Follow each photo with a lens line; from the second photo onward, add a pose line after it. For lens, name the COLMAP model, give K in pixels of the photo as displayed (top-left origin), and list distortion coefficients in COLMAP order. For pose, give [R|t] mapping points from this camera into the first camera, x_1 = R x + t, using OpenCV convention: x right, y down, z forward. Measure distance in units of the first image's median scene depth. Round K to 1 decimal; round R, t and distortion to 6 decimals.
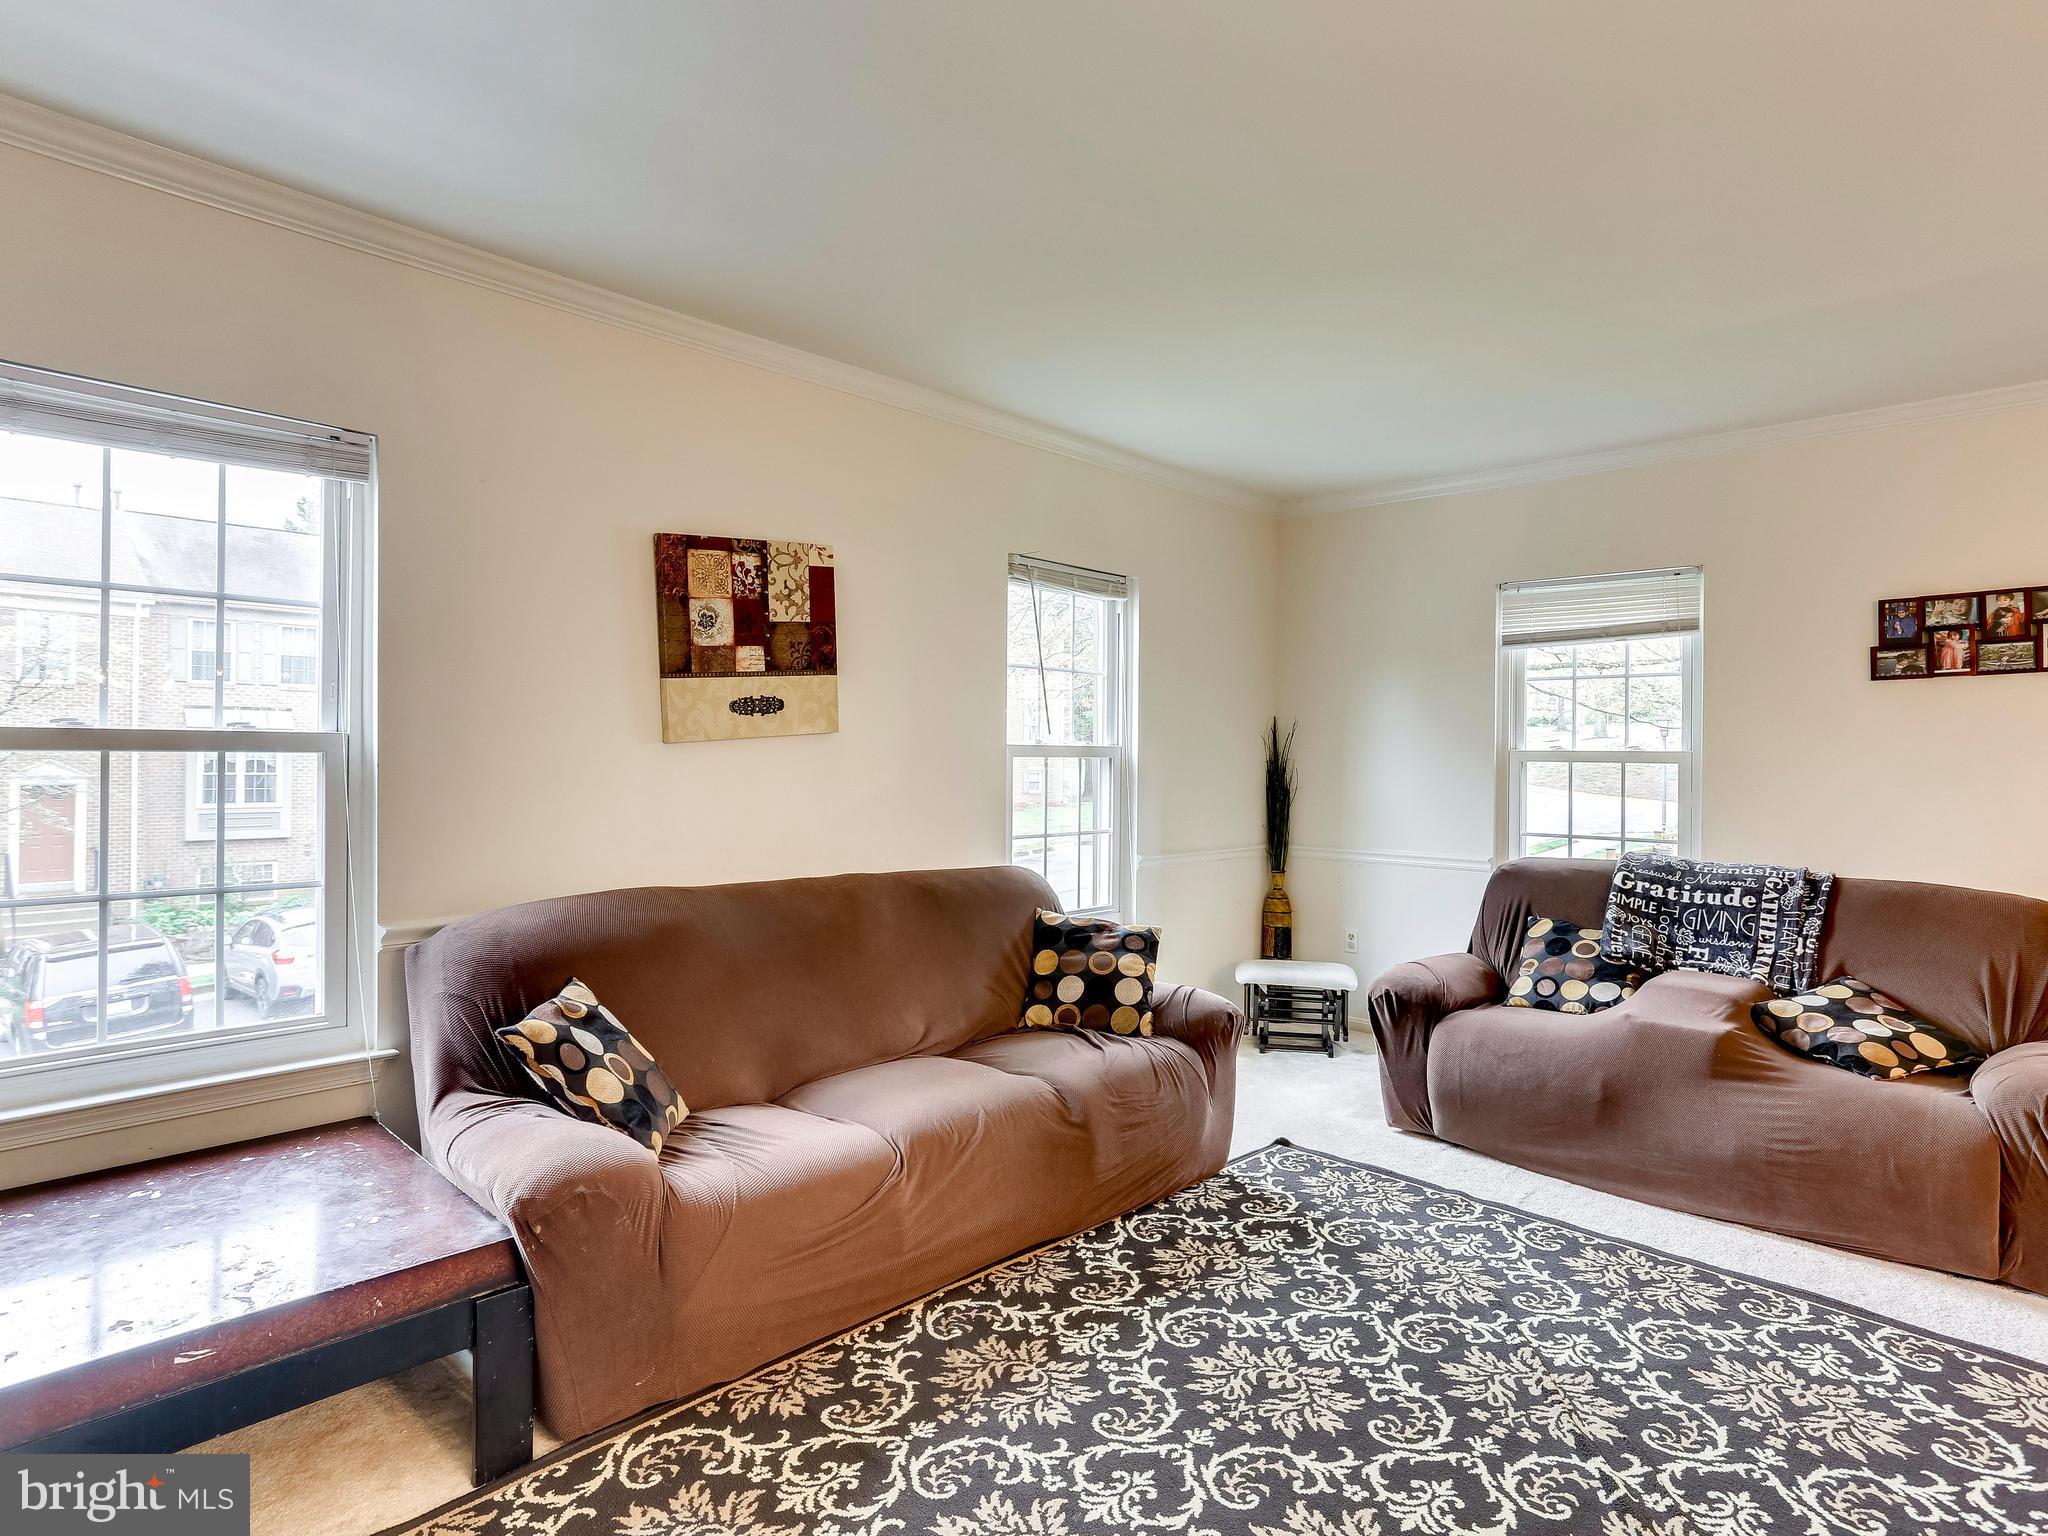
lens RADIAL K [[1079.1, 0, 1036.1], [0, 1079.1, 770.8], [0, 0, 1]] dist [-0.011789, 0.007455]
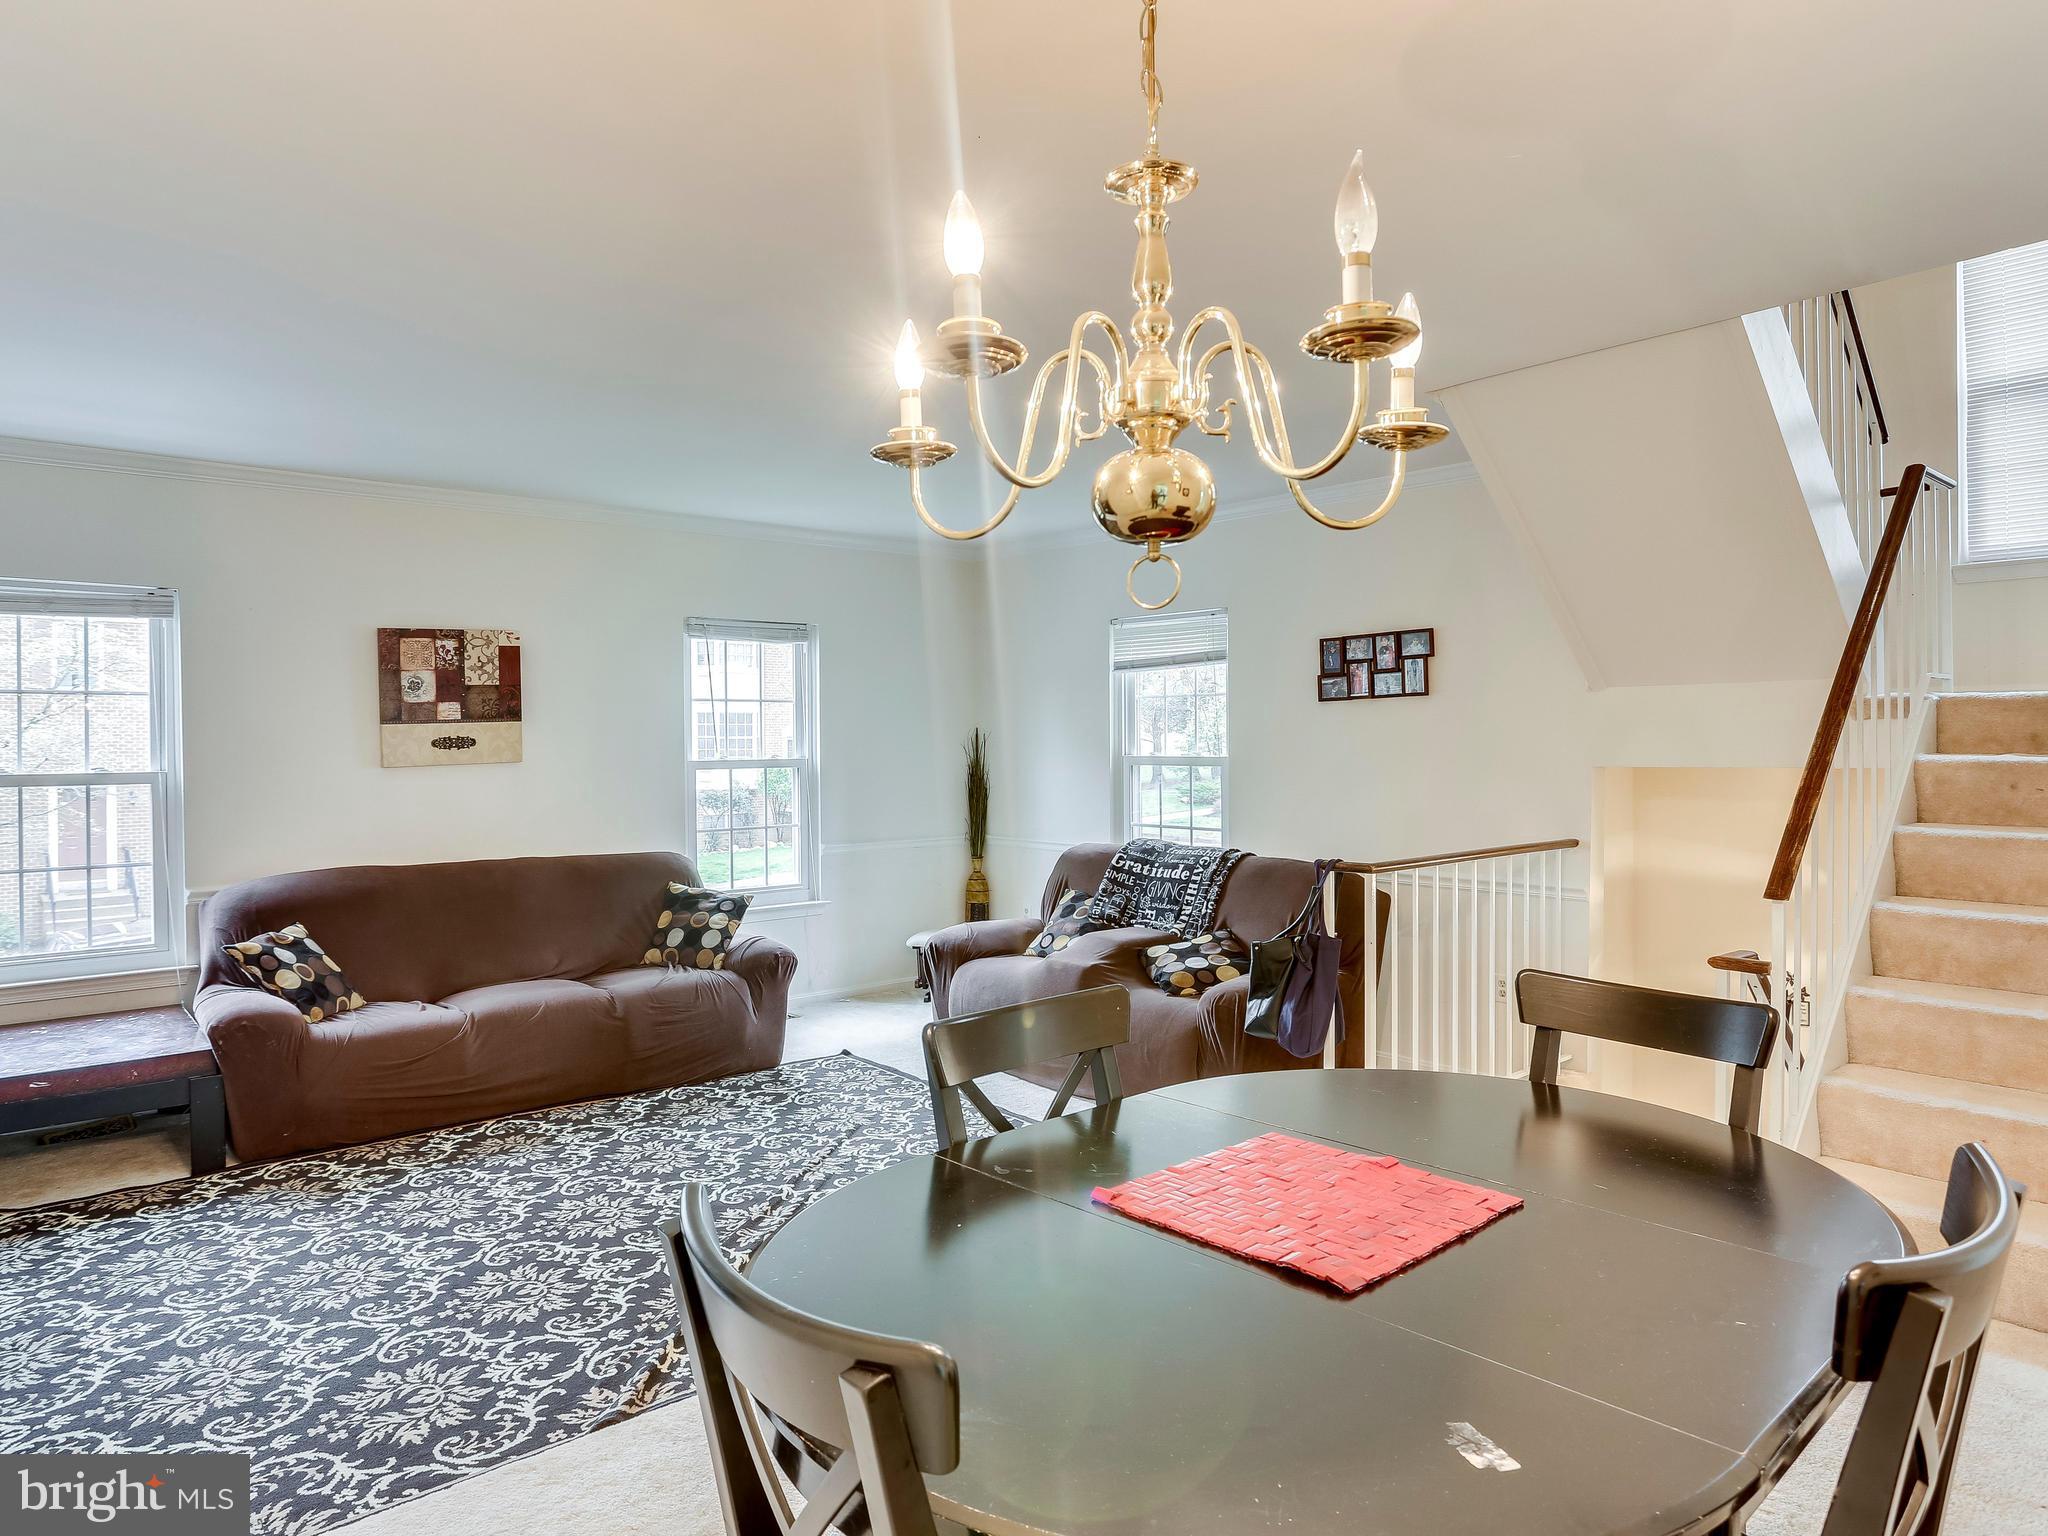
lens RADIAL K [[1211.4, 0, 1016.5], [0, 1211.4, 776.5], [0, 0, 1]] dist [-0.018935, 0.014380]
pose [[0.993799, -0.014713, -0.110214, 0.675002], [0.016667, 0.999719, 0.016831, -0.030153], [0.109936, -0.018564, 0.993765, -0.541483]]
